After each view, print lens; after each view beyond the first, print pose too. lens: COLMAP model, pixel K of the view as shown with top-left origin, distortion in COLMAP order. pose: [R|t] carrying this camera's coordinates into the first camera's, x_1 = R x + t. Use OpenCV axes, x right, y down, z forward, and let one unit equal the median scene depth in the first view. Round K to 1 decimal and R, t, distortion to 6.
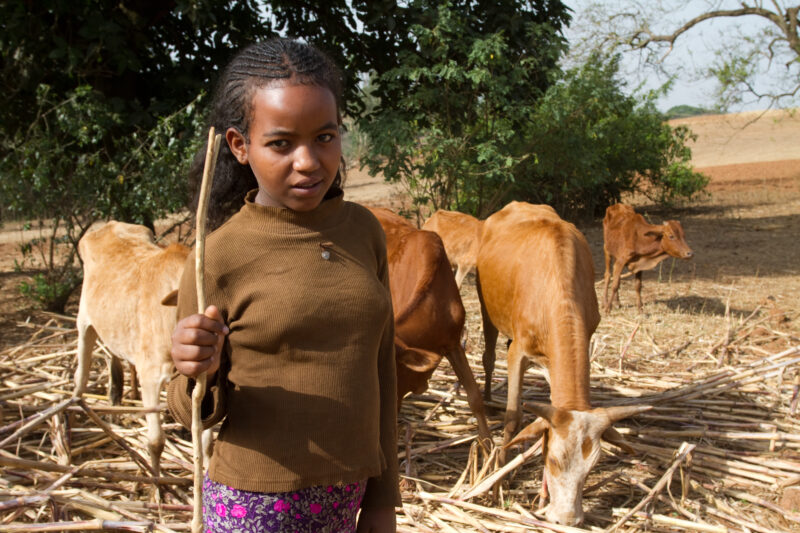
lens RADIAL K [[898.4, 0, 400.0], [0, 898.4, 266.5], [0, 0, 1]] dist [-0.059579, 0.029332]
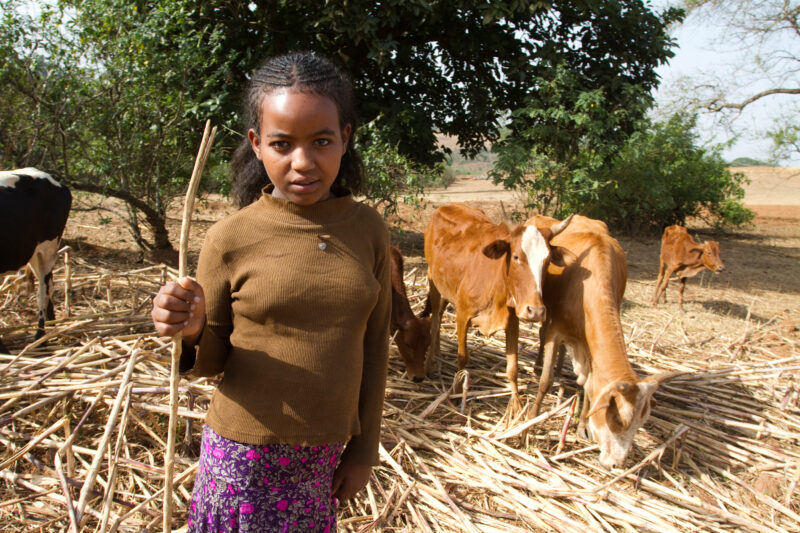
lens RADIAL K [[617.9, 0, 400.0], [0, 617.9, 266.5], [0, 0, 1]] dist [-0.098336, 0.050089]
pose [[0.973737, 0.125468, -0.189983, 0.024880], [-0.118070, 0.991755, 0.049815, -0.005595], [0.194667, -0.026075, 0.980523, 0.036997]]
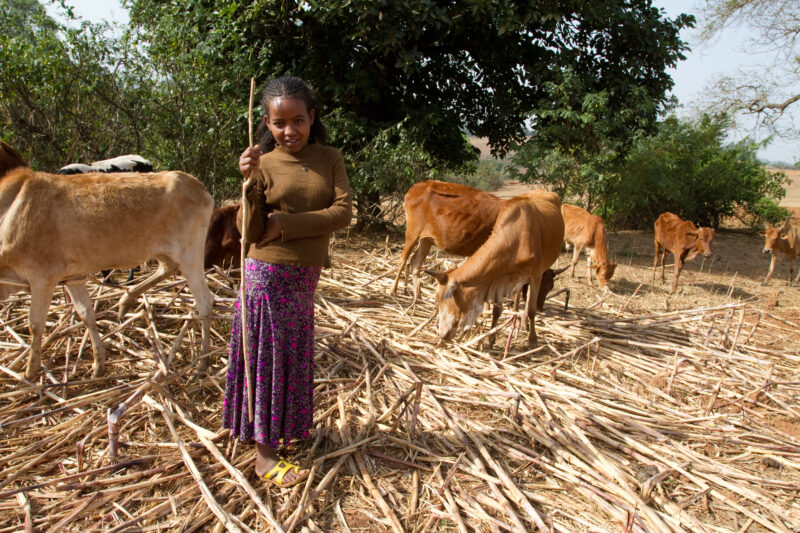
lens RADIAL K [[617.9, 0, 400.0], [0, 617.9, 266.5], [0, 0, 1]] dist [-0.098336, 0.050089]
pose [[0.955102, 0.127968, -0.267214, 0.093939], [-0.118882, 0.991650, 0.049979, 0.019991], [0.271379, -0.015968, 0.962340, -0.073950]]
